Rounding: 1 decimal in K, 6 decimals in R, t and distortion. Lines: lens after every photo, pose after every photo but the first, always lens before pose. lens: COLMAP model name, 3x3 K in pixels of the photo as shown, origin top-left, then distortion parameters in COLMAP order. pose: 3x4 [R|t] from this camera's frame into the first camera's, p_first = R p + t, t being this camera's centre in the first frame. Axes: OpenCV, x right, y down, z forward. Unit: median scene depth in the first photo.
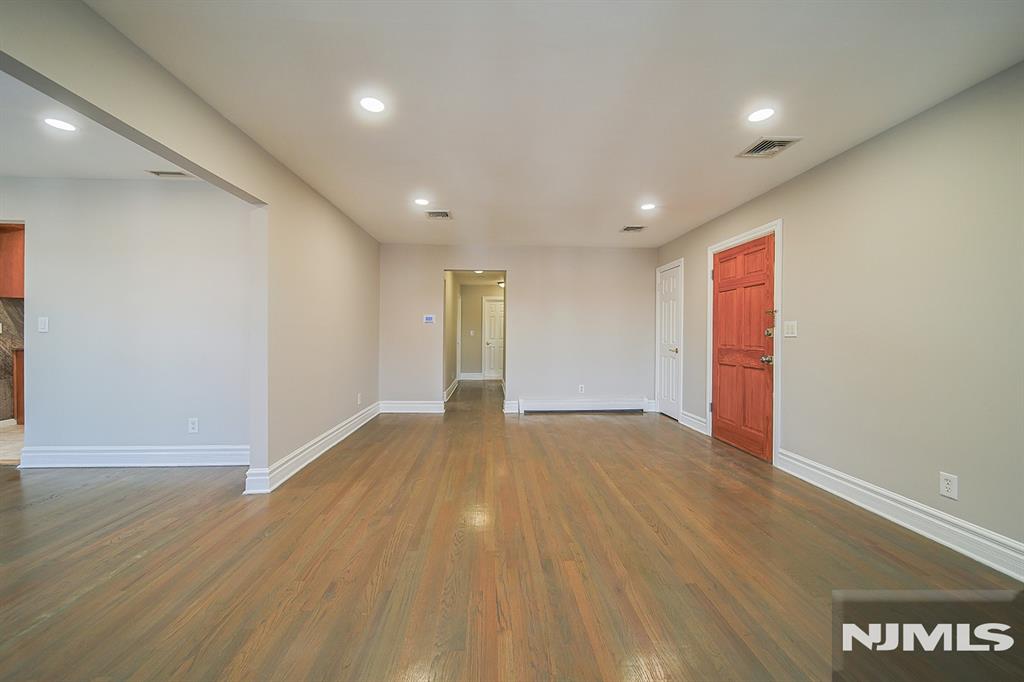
lens RADIAL K [[387.3, 0, 513.1], [0, 387.3, 334.2], [0, 0, 1]] dist [0.000181, -0.000017]
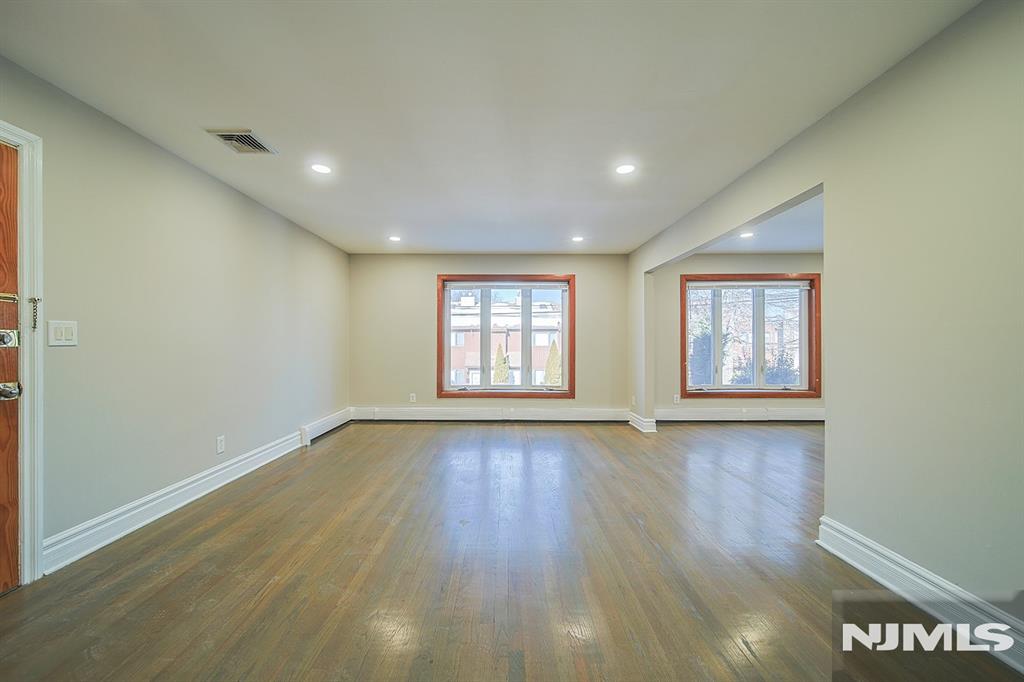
lens RADIAL K [[387.3, 0, 513.1], [0, 387.3, 334.2], [0, 0, 1]] dist [0.000181, -0.000017]
pose [[-0.999291, -0.006417, 0.037093, -0.023755], [-0.007275, 0.999708, -0.023060, -0.002299], [-0.036934, -0.023314, -0.999046, 1.510722]]
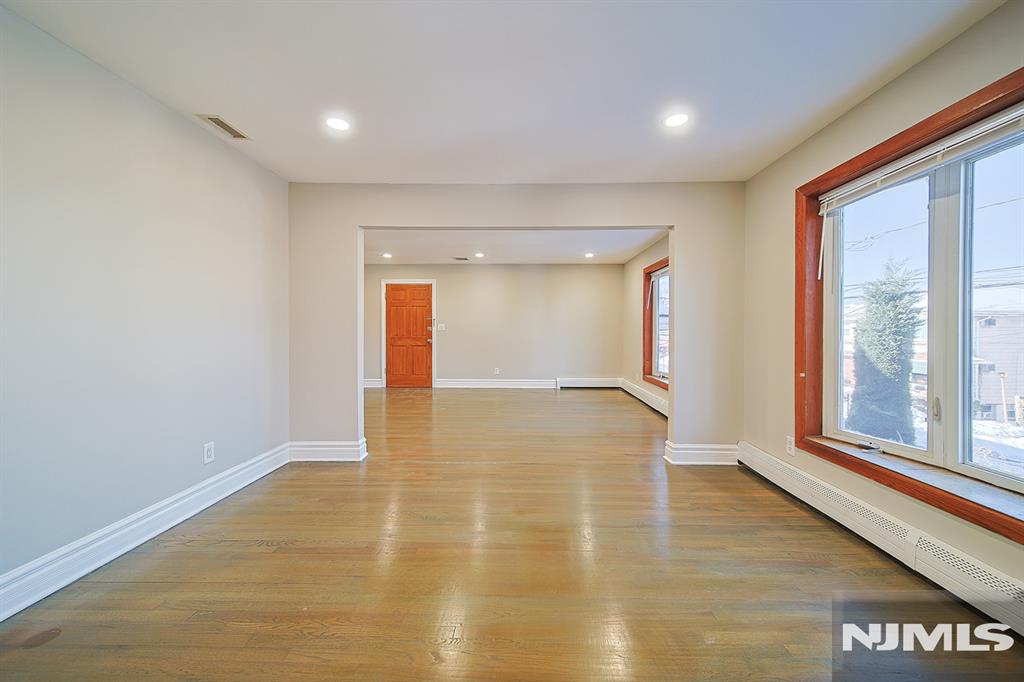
lens RADIAL K [[387.3, 0, 513.1], [0, 387.3, 334.2], [0, 0, 1]] dist [0.000181, -0.000017]
pose [[0.089321, -0.017517, 0.995849, -1.533072], [-0.004350, 0.999829, 0.017978, -0.015441], [-0.995993, -0.005937, 0.089229, 0.332360]]
